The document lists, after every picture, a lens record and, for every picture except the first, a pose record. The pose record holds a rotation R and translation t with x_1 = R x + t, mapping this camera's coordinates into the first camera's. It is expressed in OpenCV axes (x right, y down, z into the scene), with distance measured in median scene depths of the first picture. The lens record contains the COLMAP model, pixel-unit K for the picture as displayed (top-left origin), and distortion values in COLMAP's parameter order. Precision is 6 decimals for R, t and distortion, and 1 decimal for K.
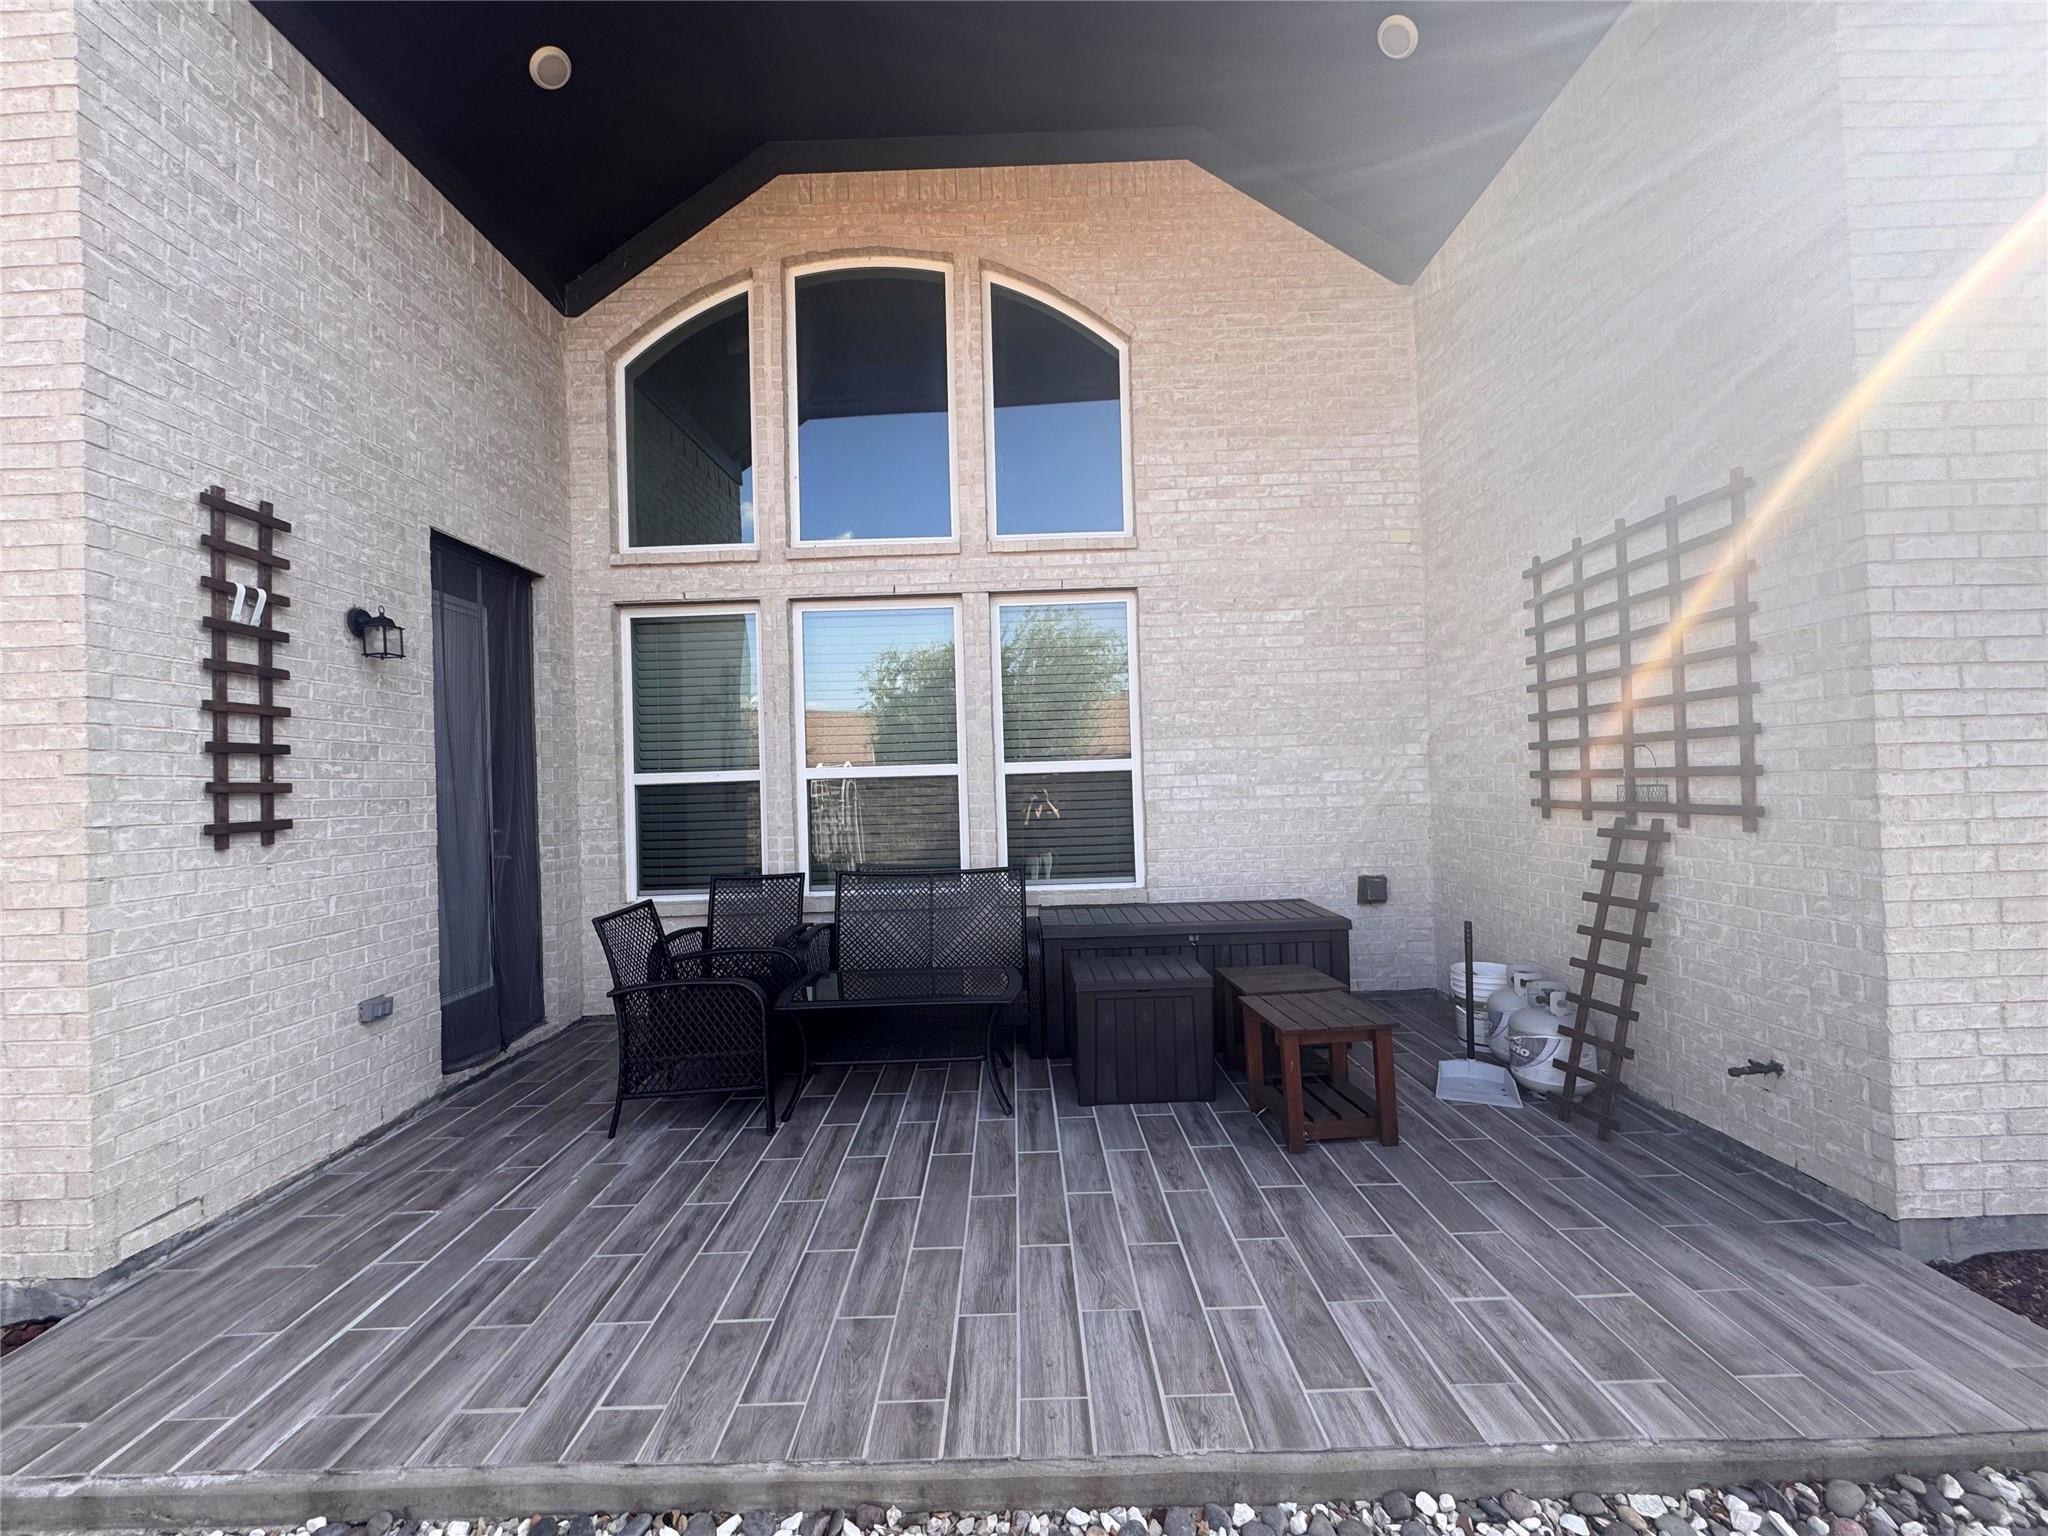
lens RADIAL K [[819.2, 0, 1024.8], [0, 819.2, 771.0], [0, 0, 1]] dist [-0.003753, -0.000334]
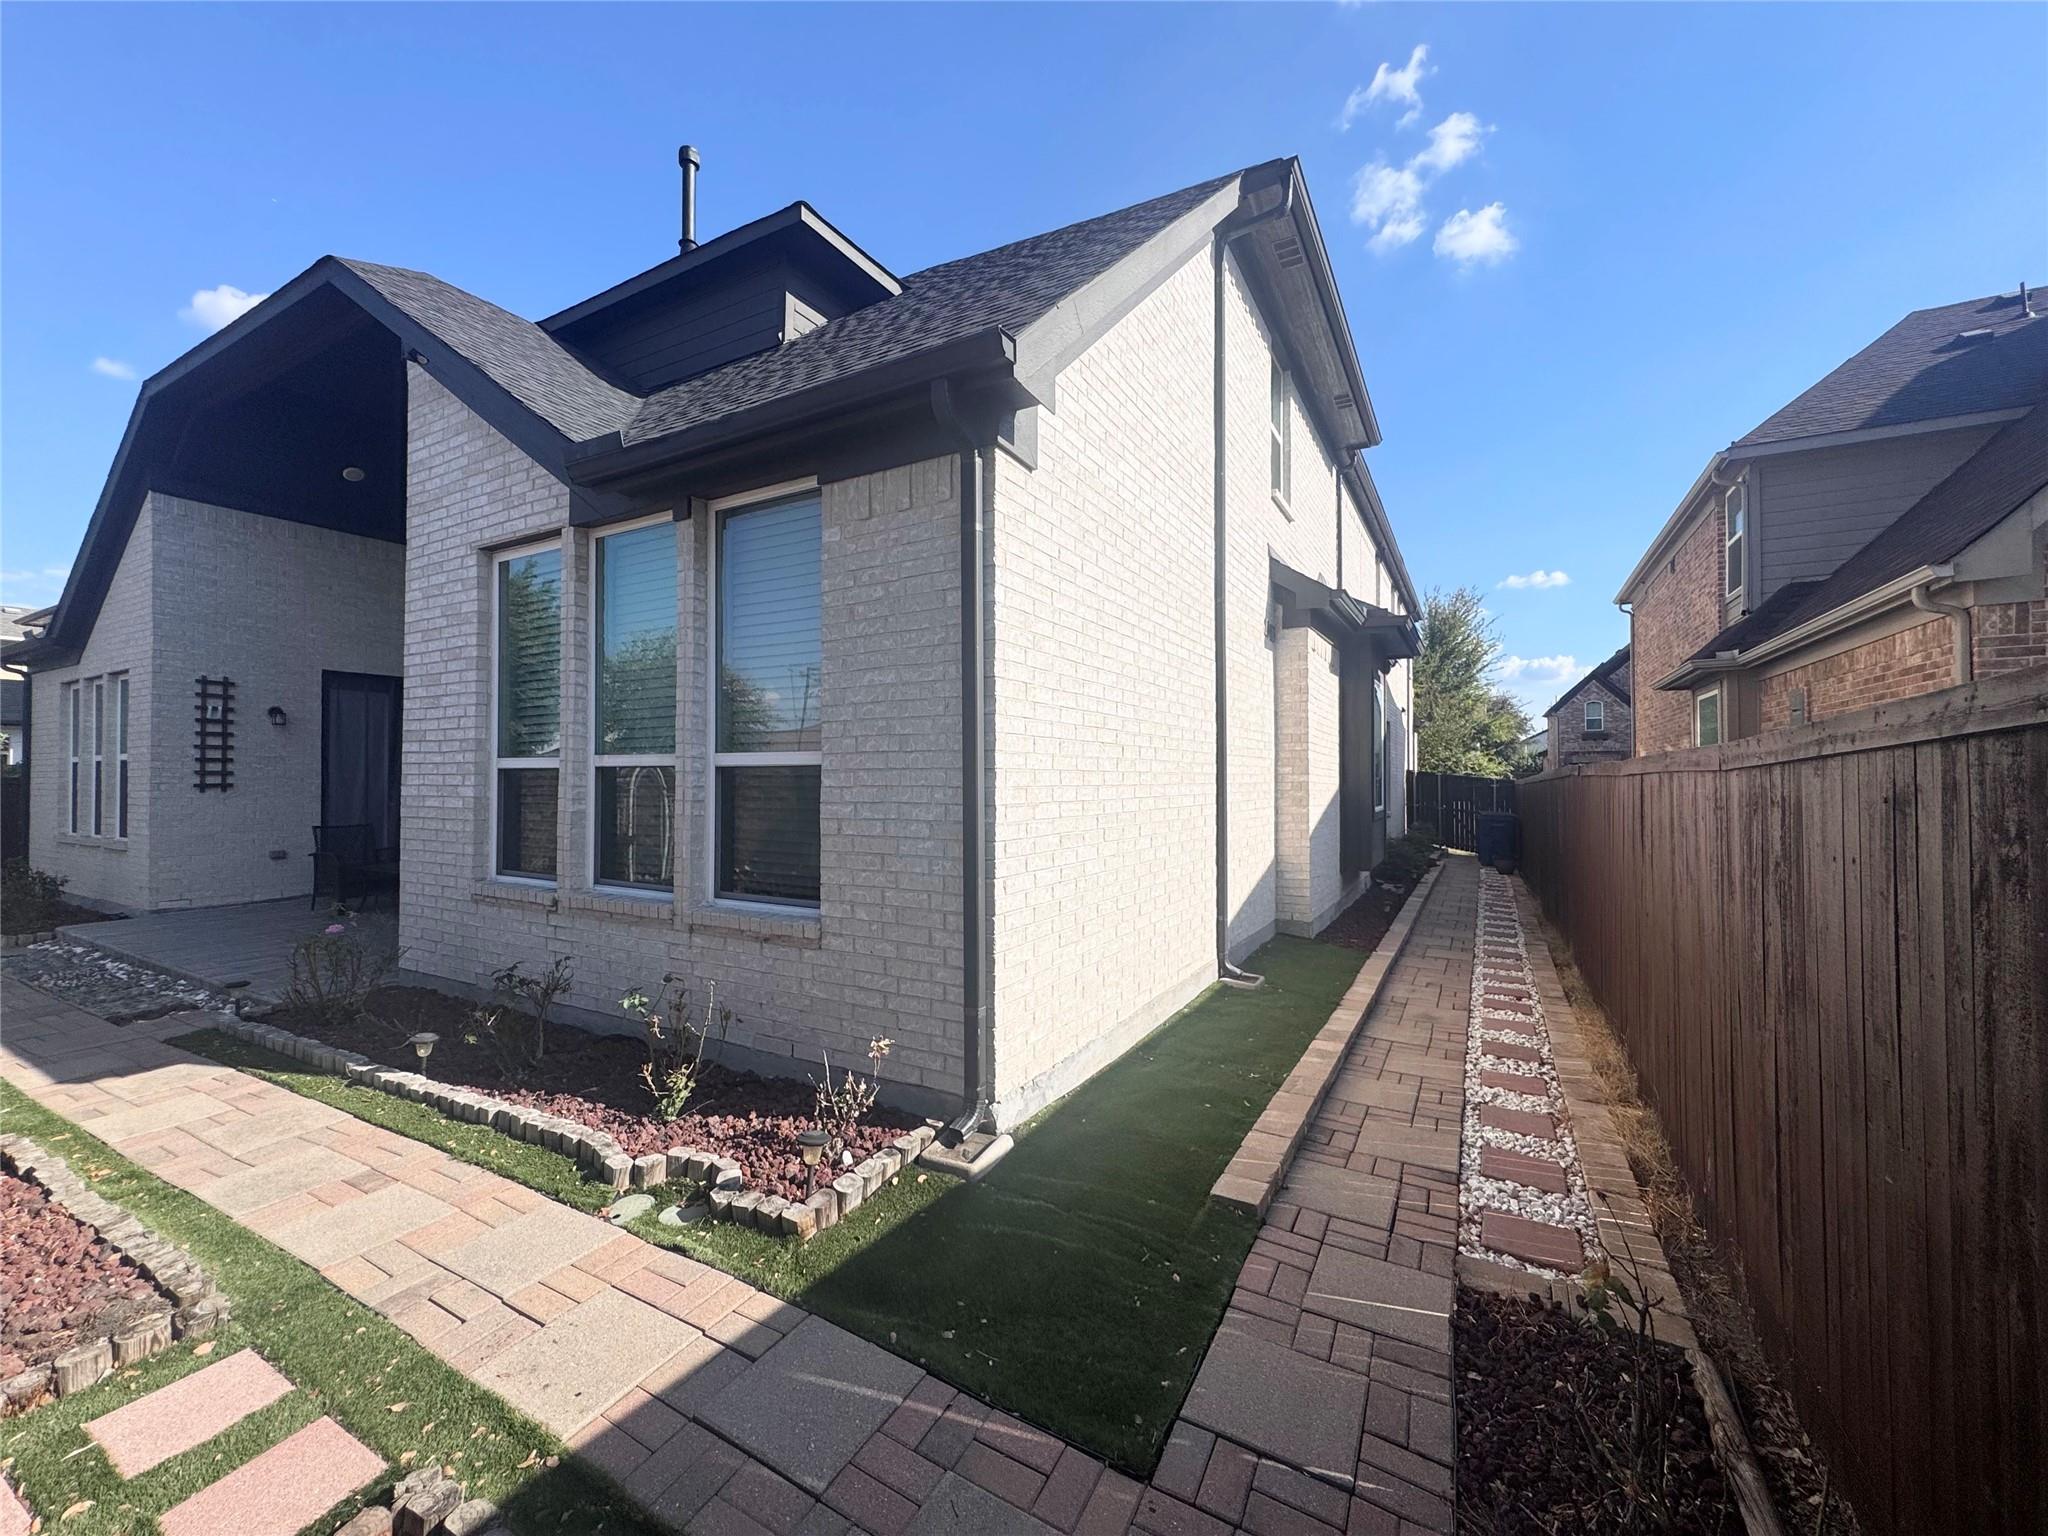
lens RADIAL K [[819.2, 0, 1018.3], [0, 819.2, 769.4], [0, 0, 1]] dist [-0.003753, -0.000334]
pose [[0.857307, 0.011630, -0.514675, 3.163594], [-0.009047, 0.999931, 0.007526, -0.040842], [0.514726, -0.001796, 0.857353, -0.068414]]
